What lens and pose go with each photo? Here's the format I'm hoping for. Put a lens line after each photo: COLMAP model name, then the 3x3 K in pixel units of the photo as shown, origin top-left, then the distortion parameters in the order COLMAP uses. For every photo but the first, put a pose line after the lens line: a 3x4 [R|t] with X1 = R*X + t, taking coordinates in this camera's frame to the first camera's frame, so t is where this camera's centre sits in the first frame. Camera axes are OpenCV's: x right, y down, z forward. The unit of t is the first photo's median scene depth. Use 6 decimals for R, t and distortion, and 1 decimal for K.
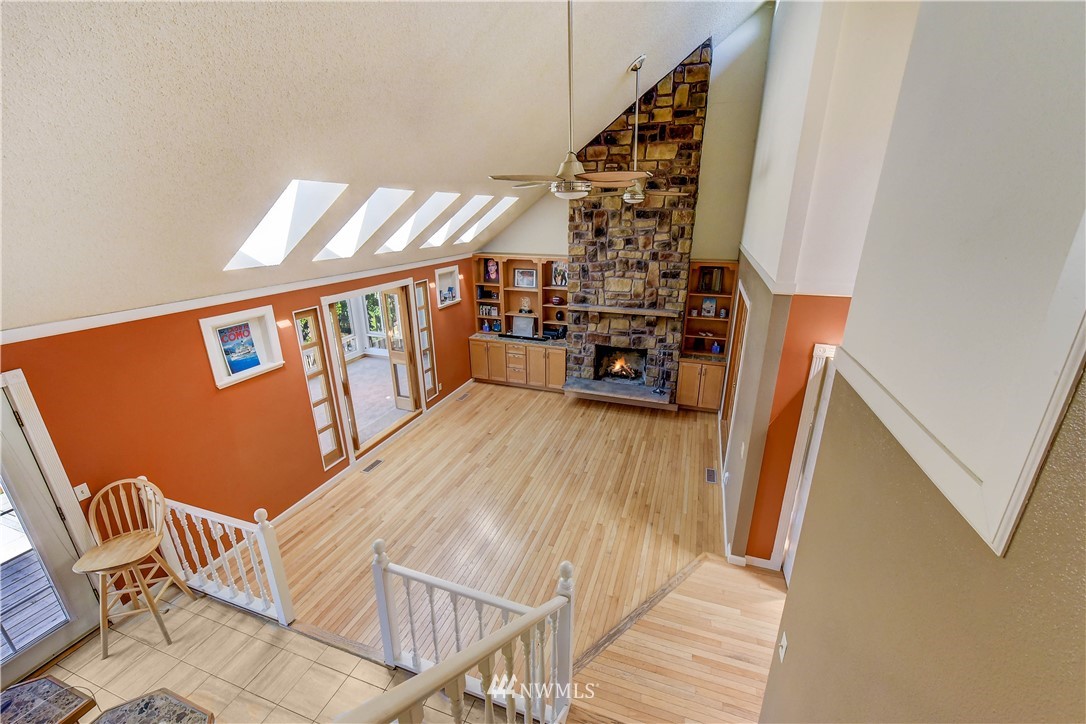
lens RADIAL K [[448.7, 0, 546.5], [0, 448.7, 355.7], [0, 0, 1]] dist [0.008476, -0.002125]
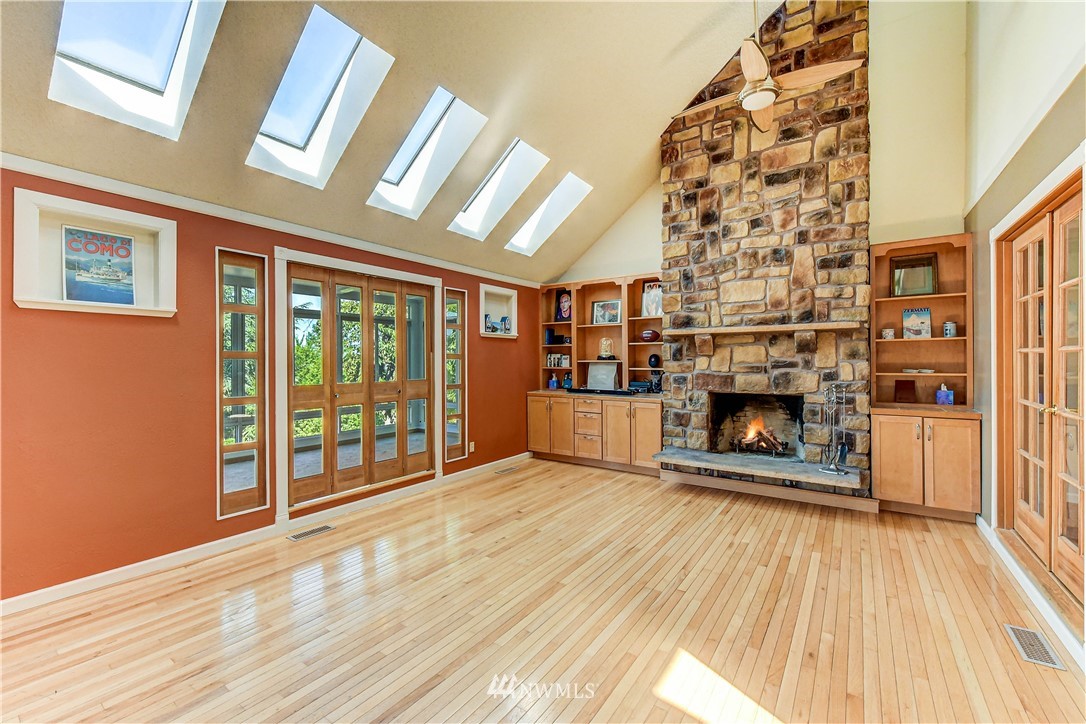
lens RADIAL K [[448.7, 0, 546.7], [0, 448.7, 354.4], [0, 0, 1]] dist [0.008476, -0.002125]
pose [[0.963163, -0.002757, -0.268903, 0.064568], [-0.085497, 0.944925, -0.315923, 0.154184], [0.254964, 0.327276, 0.909881, 0.383478]]
